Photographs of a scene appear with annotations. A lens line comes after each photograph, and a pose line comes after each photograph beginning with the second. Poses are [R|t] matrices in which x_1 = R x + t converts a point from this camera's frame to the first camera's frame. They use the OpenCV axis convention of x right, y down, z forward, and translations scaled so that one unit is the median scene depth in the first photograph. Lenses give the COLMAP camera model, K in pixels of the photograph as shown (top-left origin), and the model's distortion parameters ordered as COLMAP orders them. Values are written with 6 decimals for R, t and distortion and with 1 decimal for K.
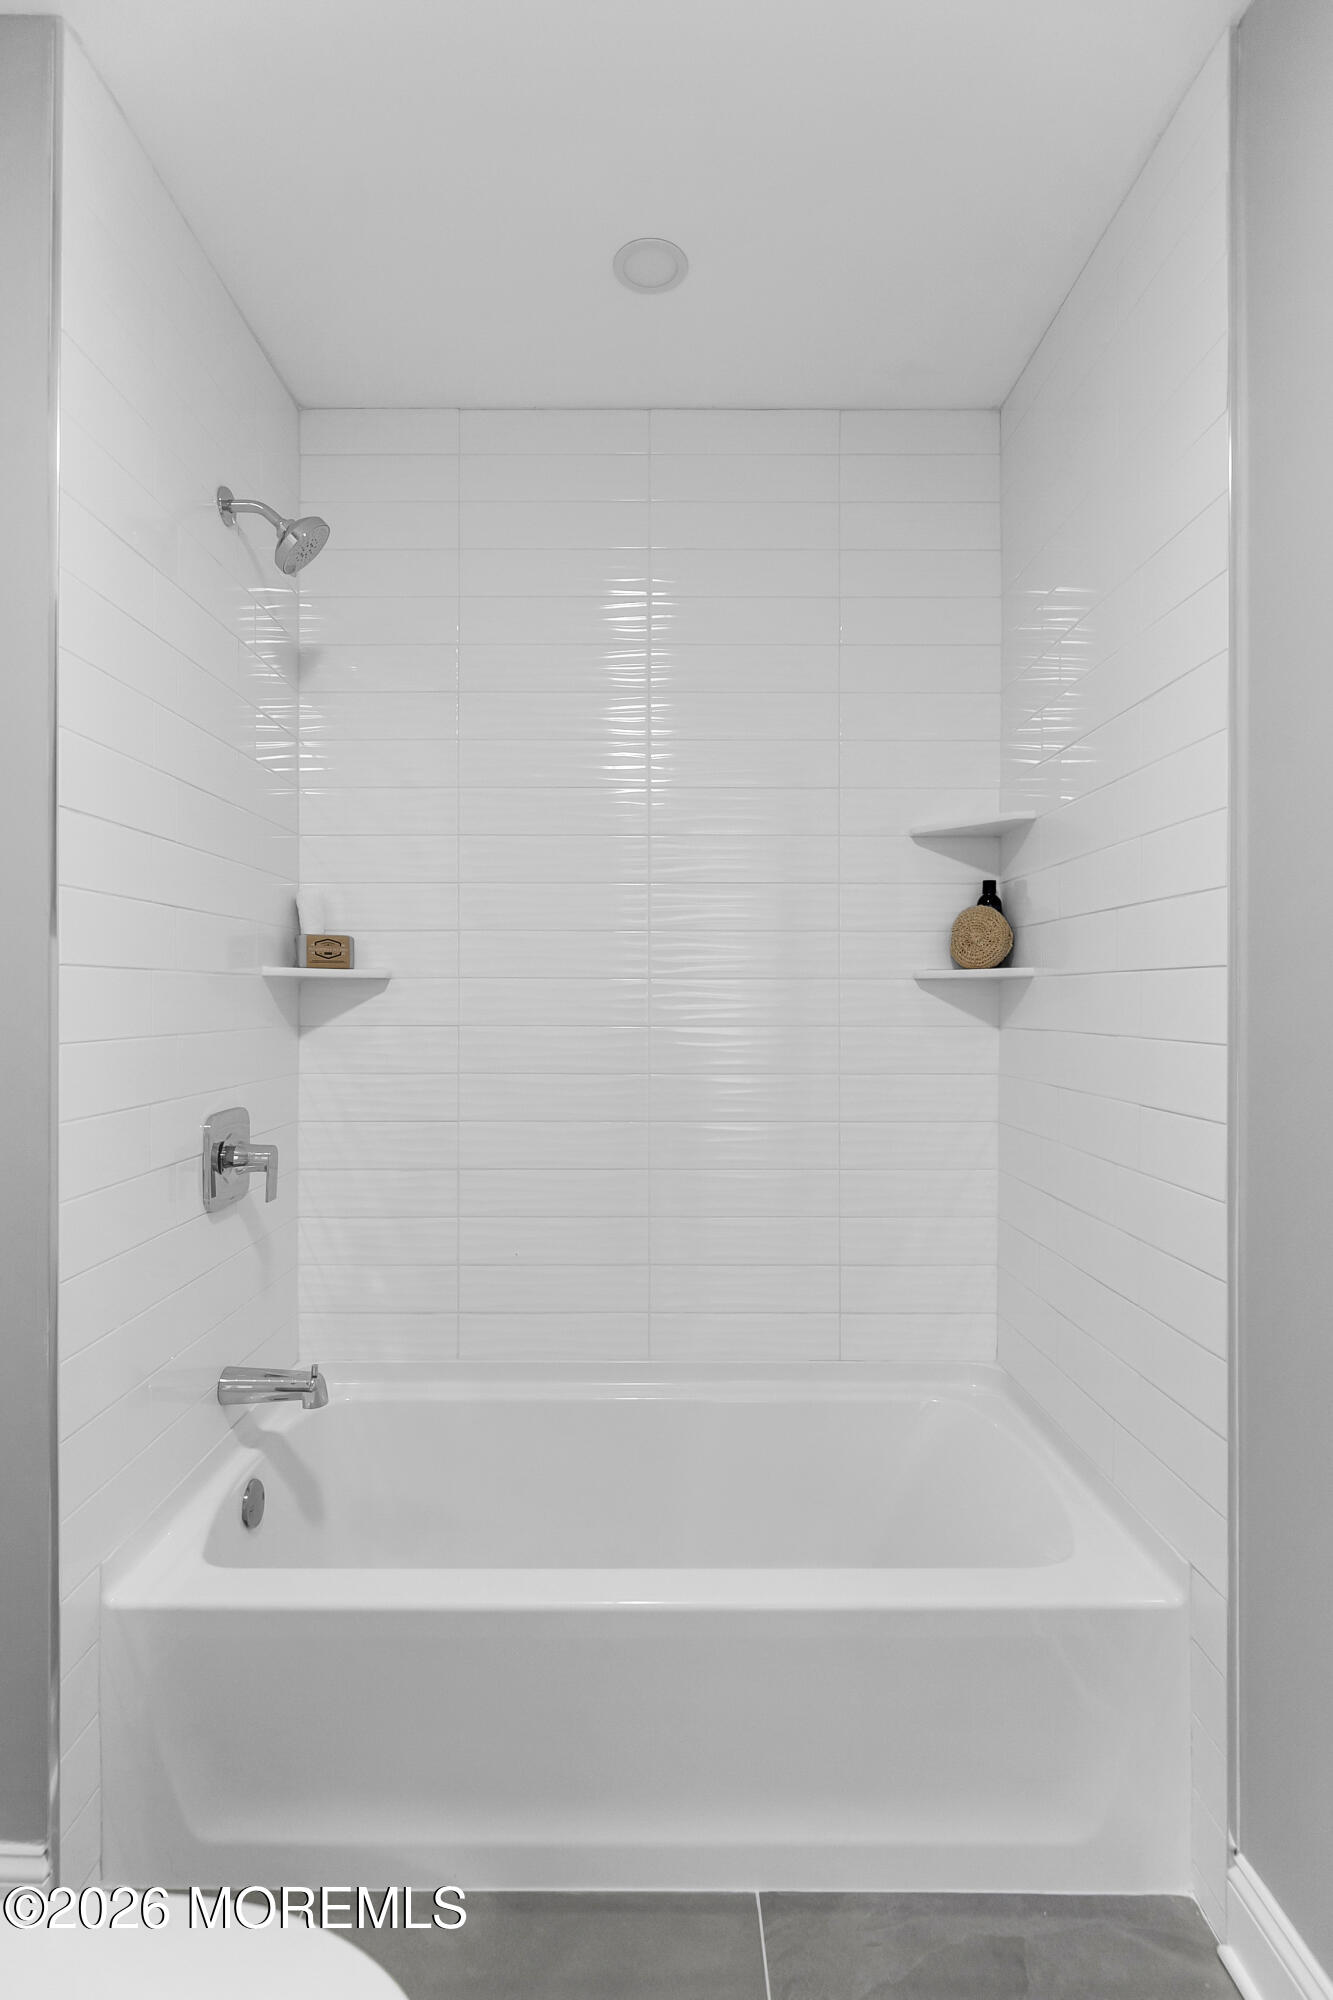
lens RADIAL K [[1013.3, 0, 662.1], [0, 1013.3, 995.0], [0, 0, 1]] dist [-0.000252, -0.000889]
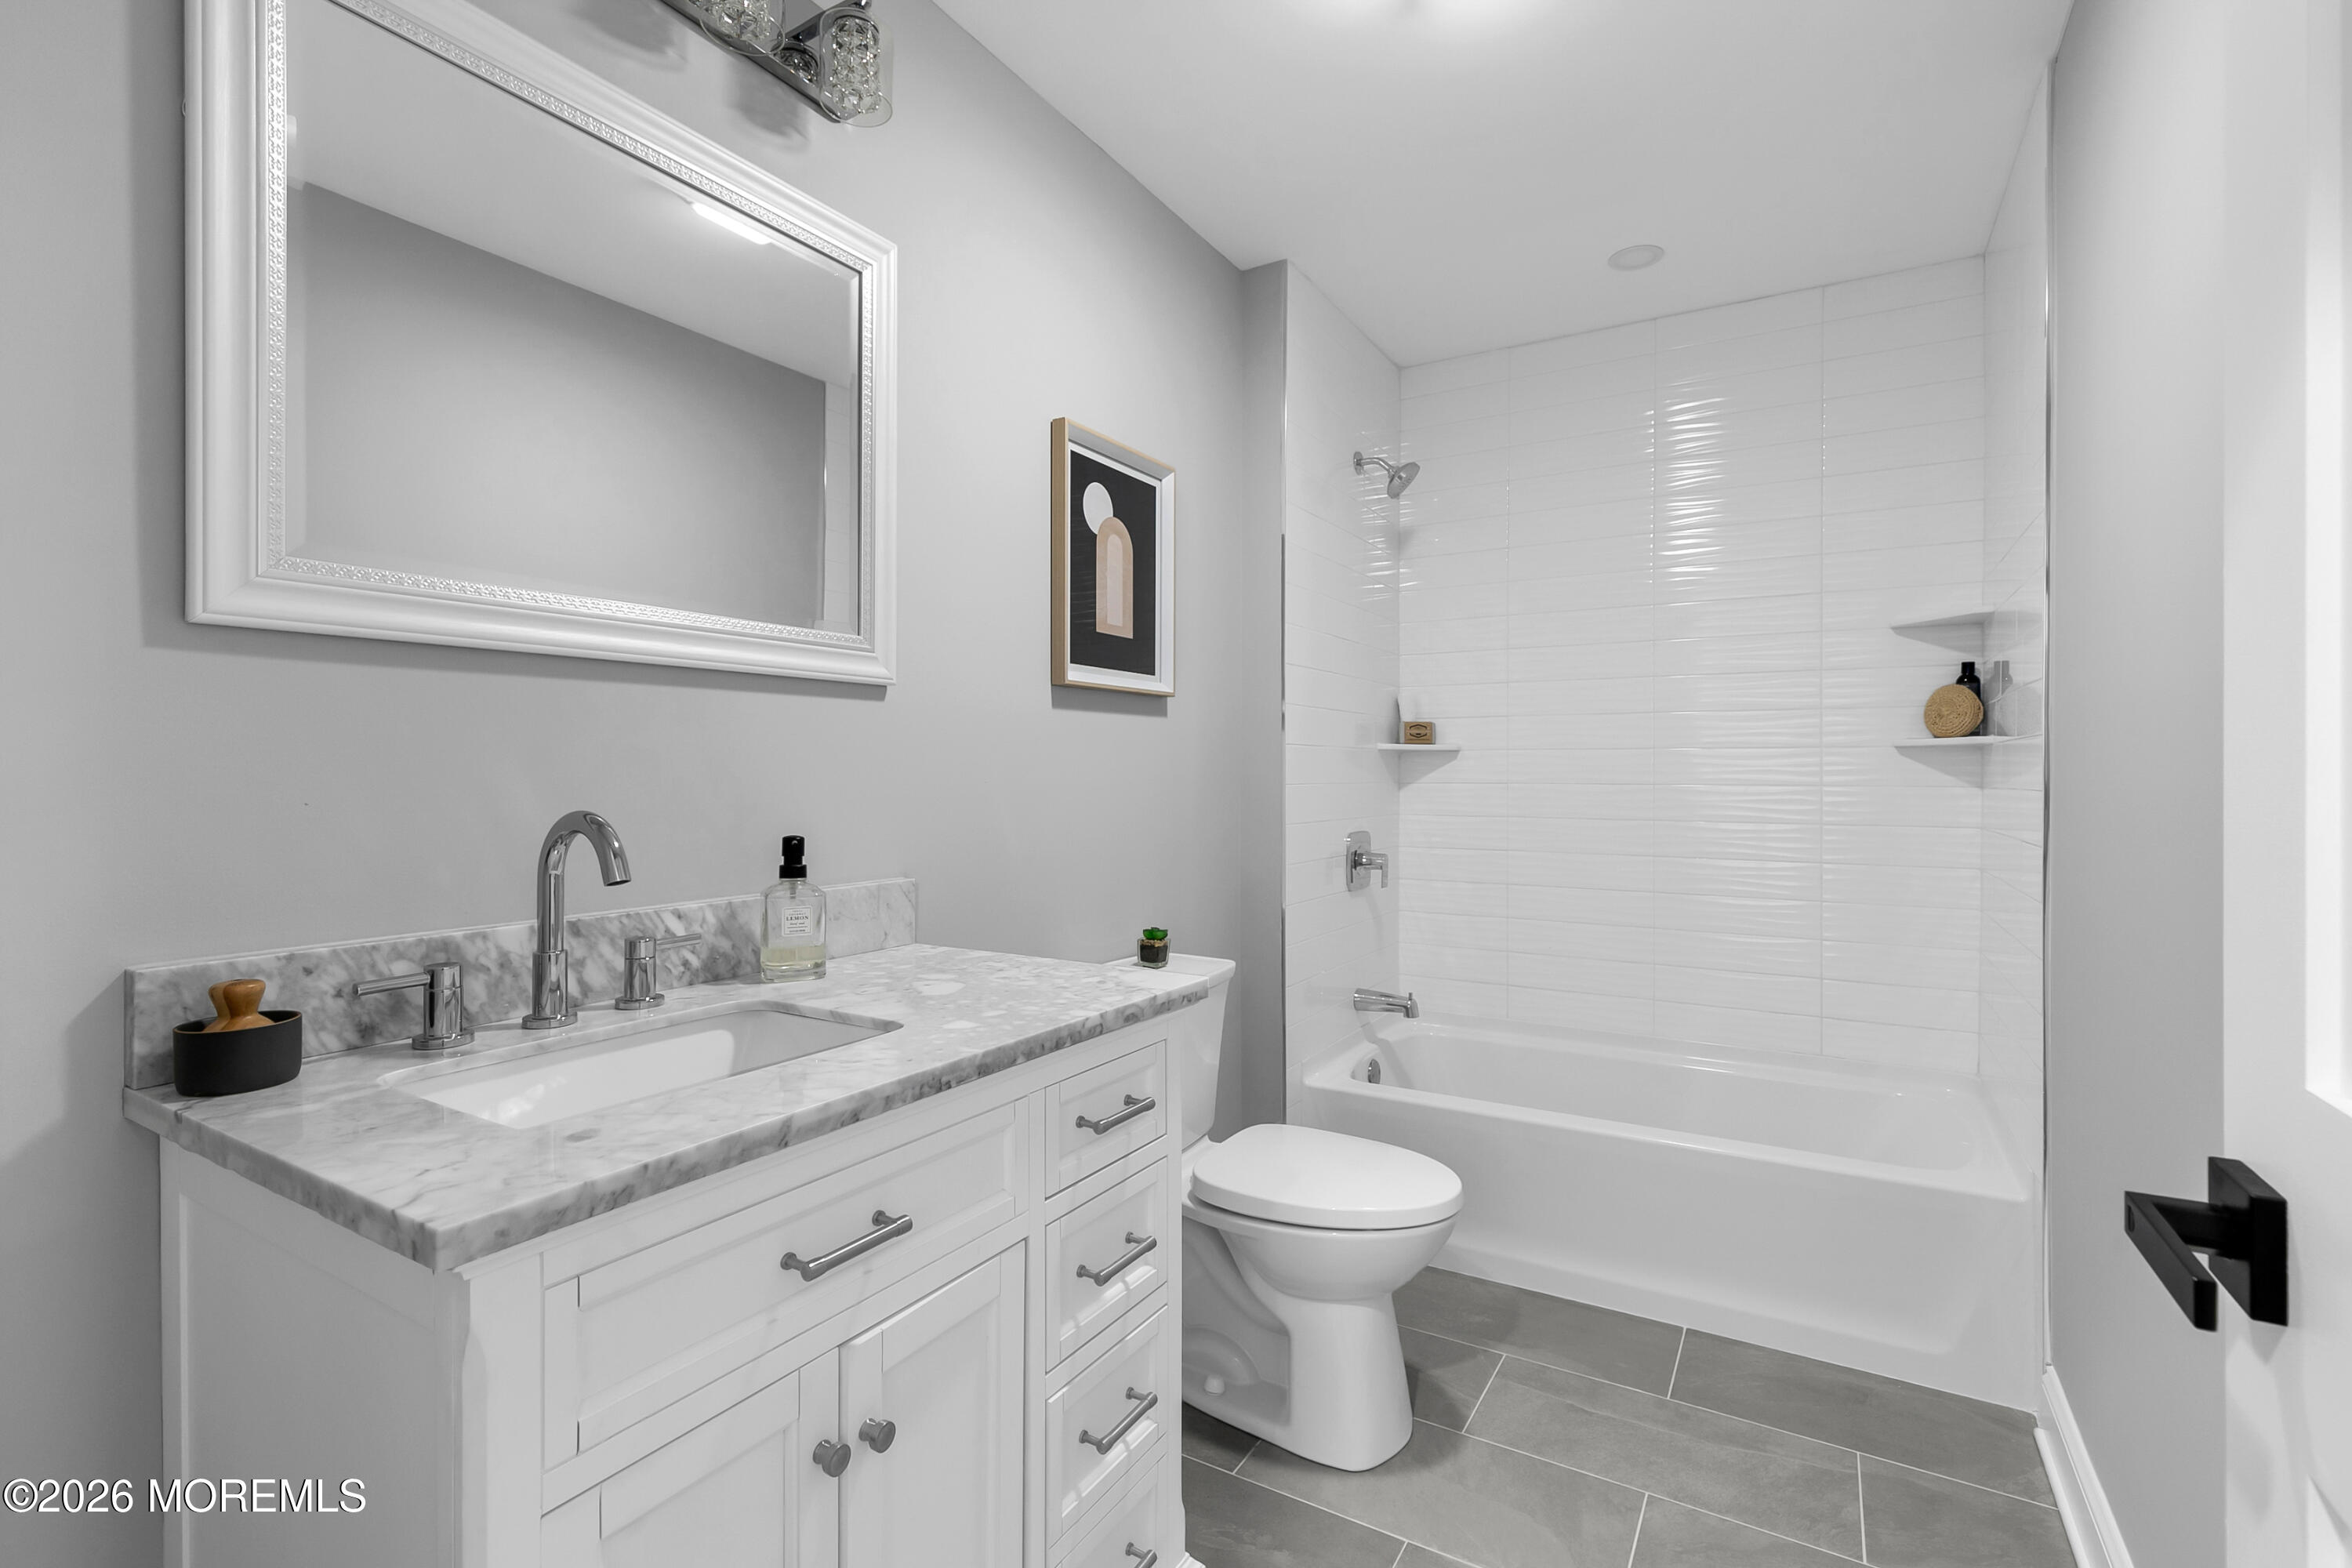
lens RADIAL K [[1062.5, 0, 1173.1], [0, 1062.5, 771.6], [0, 0, 1]] dist [0.002850, -0.000924]
pose [[0.856237, 0.001293, -0.516582, 0.177603], [0.000483, 0.999994, 0.003303, 0.009530], [0.516584, -0.003078, 0.856231, -0.552286]]
